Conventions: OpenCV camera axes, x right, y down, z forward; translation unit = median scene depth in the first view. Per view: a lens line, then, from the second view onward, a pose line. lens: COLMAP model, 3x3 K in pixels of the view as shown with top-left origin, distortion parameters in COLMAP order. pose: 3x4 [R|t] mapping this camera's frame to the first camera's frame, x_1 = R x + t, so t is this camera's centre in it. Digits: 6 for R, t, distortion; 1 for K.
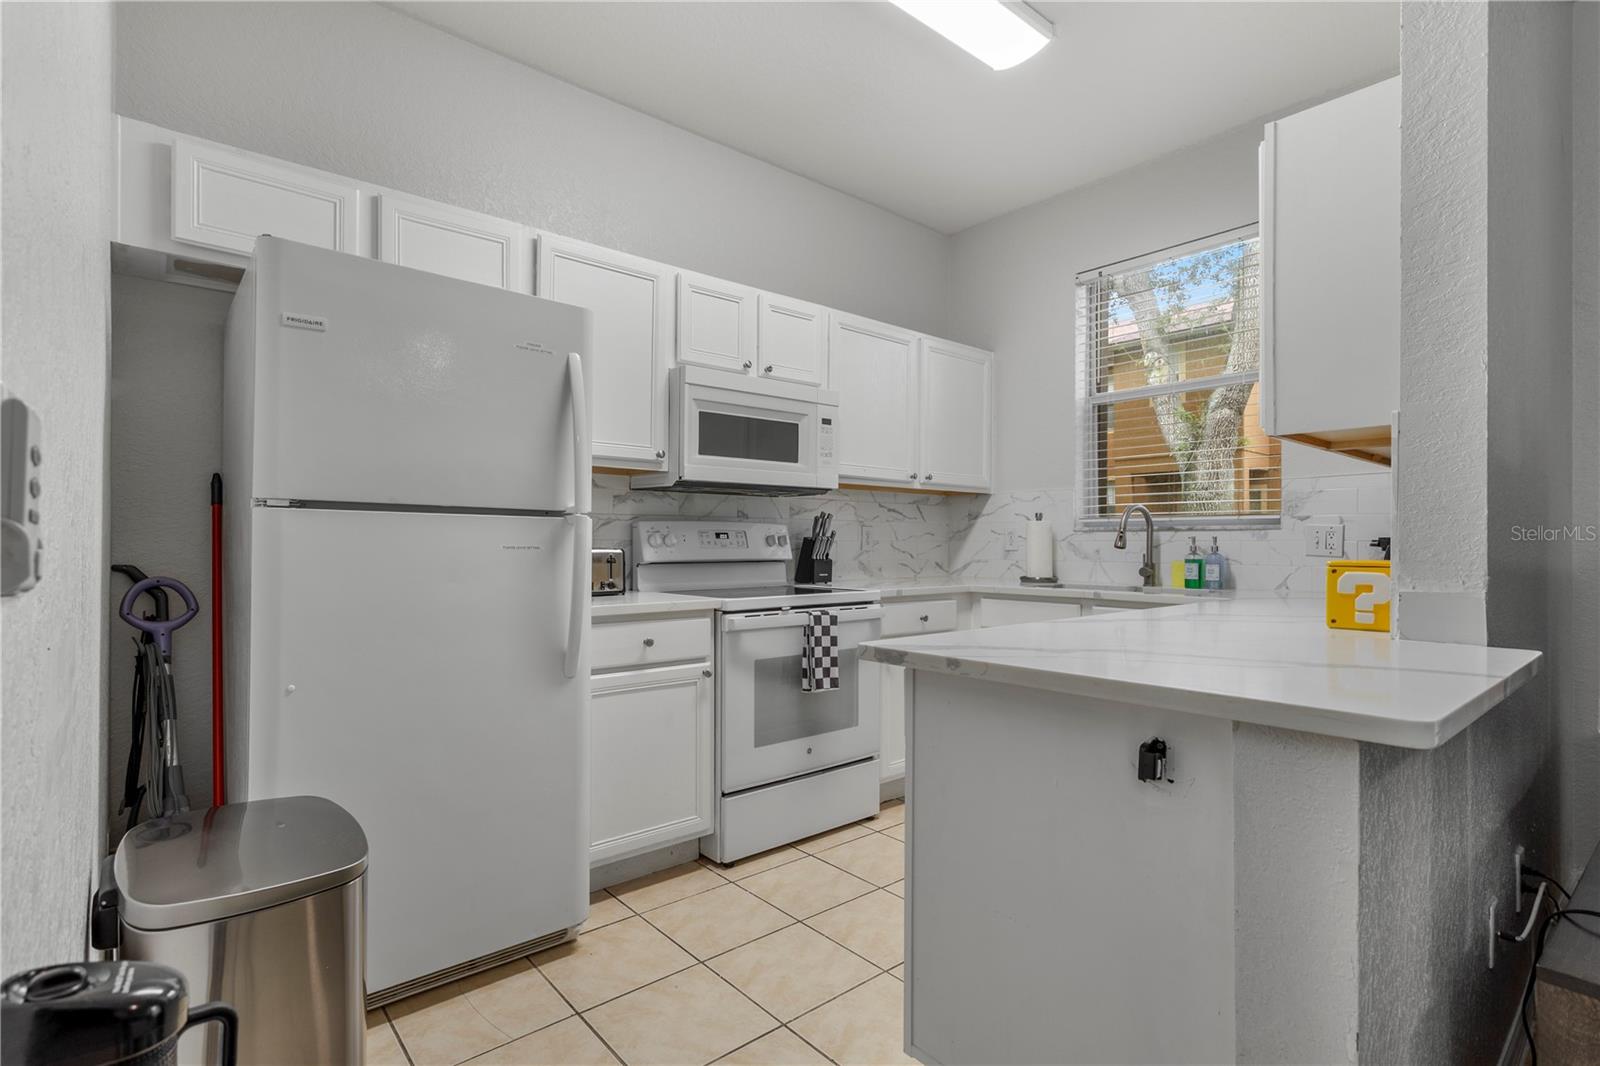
lens RADIAL K [[748.2, 0, 841.0], [0, 748.2, 538.7], [0, 0, 1]] dist [-0.001593, 0.000166]
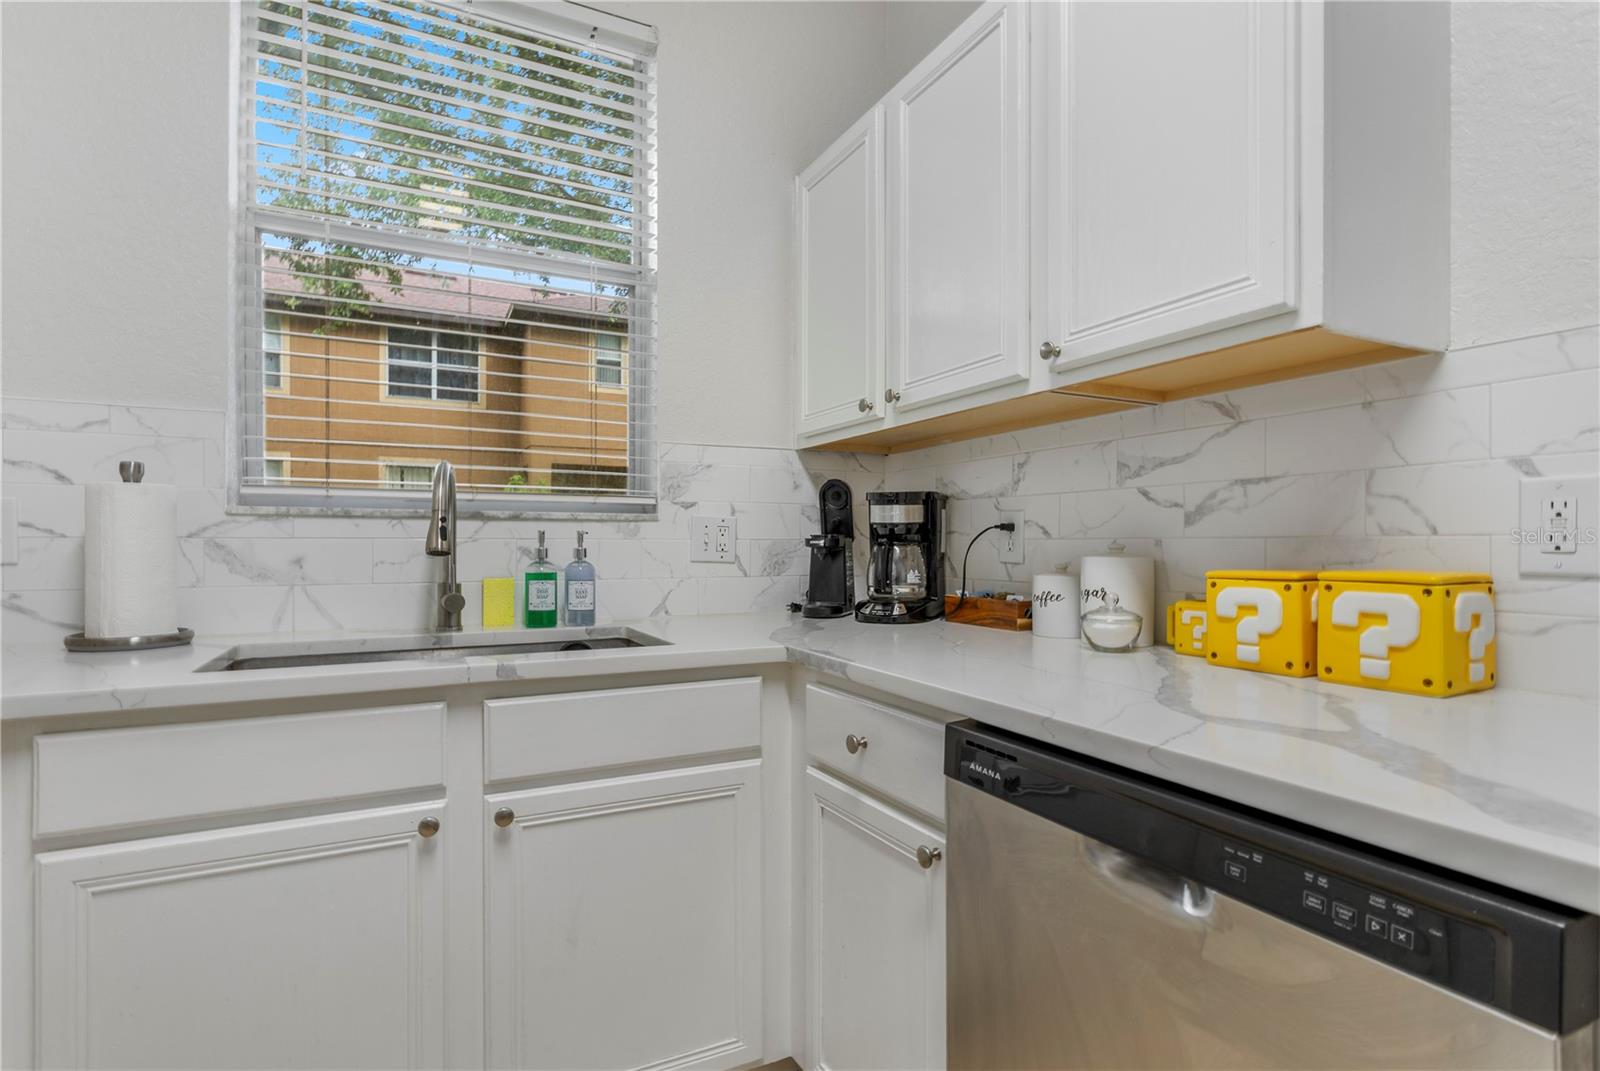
lens RADIAL K [[776.2, 0, 790.7], [0, 776.2, 546.9], [0, 0, 1]] dist [-0.001462, 0.000718]
pose [[0.290166, -0.004575, 0.956965, -0.011556], [-0.004547, 0.999971, 0.006159, 0.004466], [-0.956965, -0.006139, 0.290137, 0.681542]]
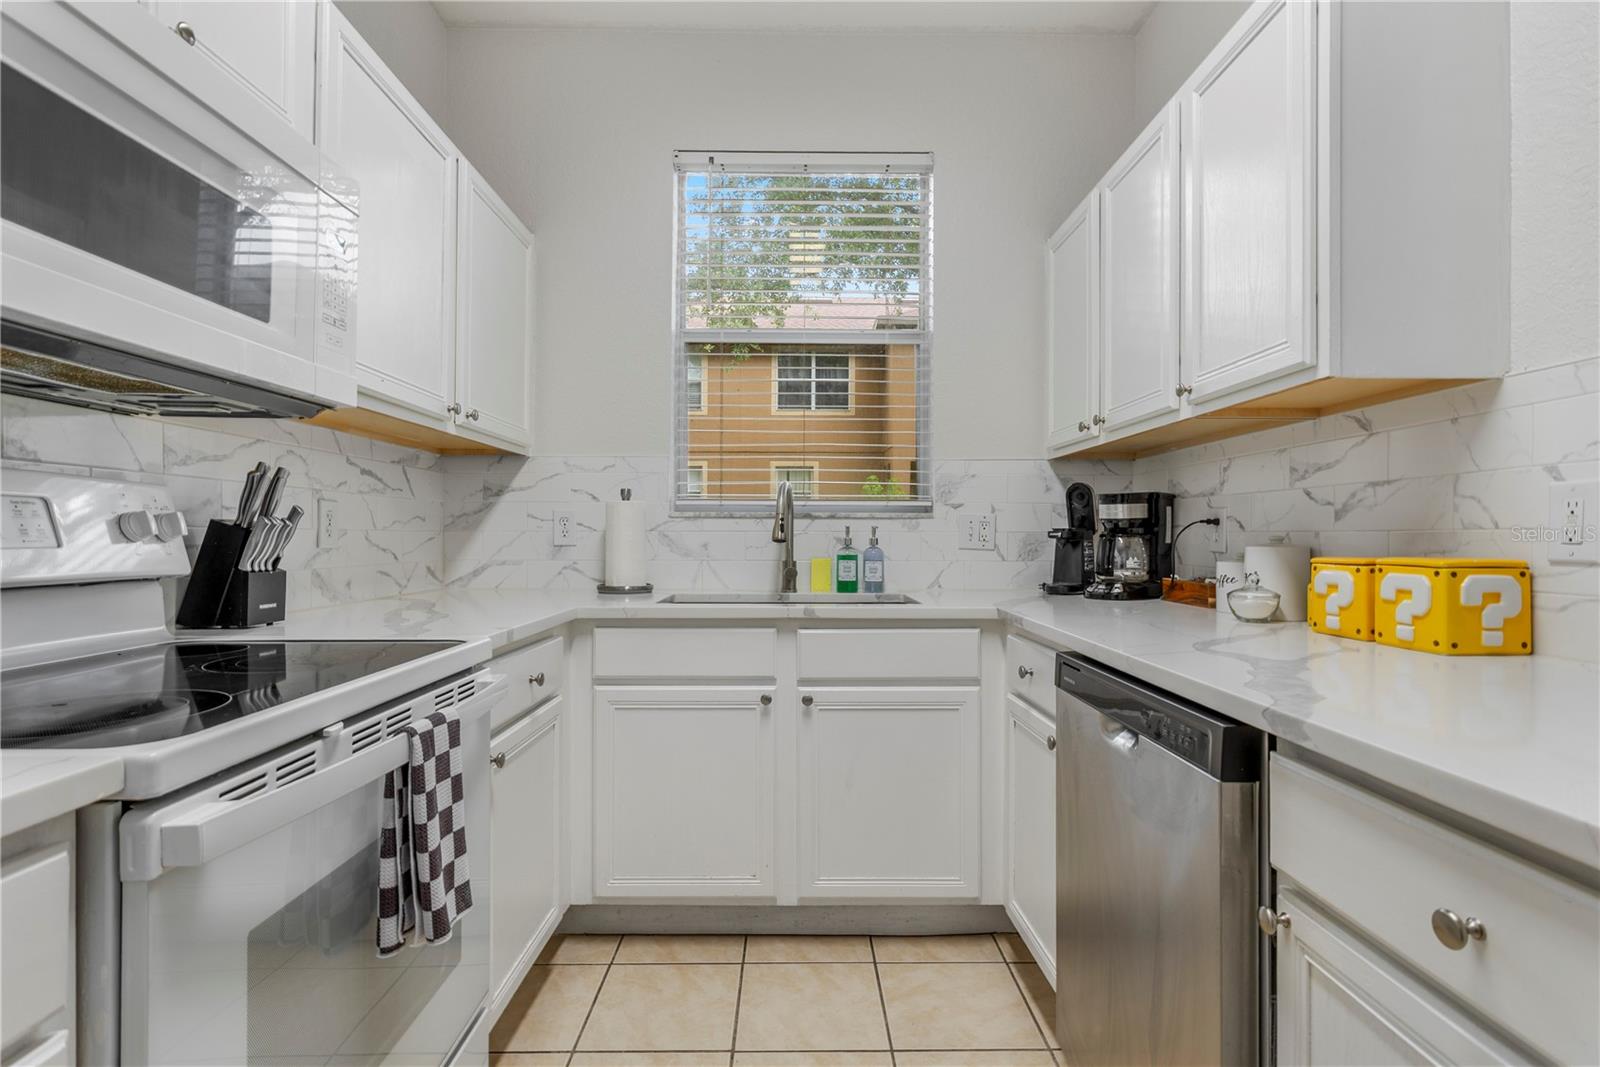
lens RADIAL K [[757.9, 0, 800.0], [0, 757.9, 533.5], [0, 0, 1]] dist [-0.001623, 0.001125]
pose [[0.678860, 0.002149, 0.734265, -0.148125], [-0.005348, 0.999984, 0.002018, 0.003549], [-0.734248, -0.005297, 0.678860, 0.509409]]
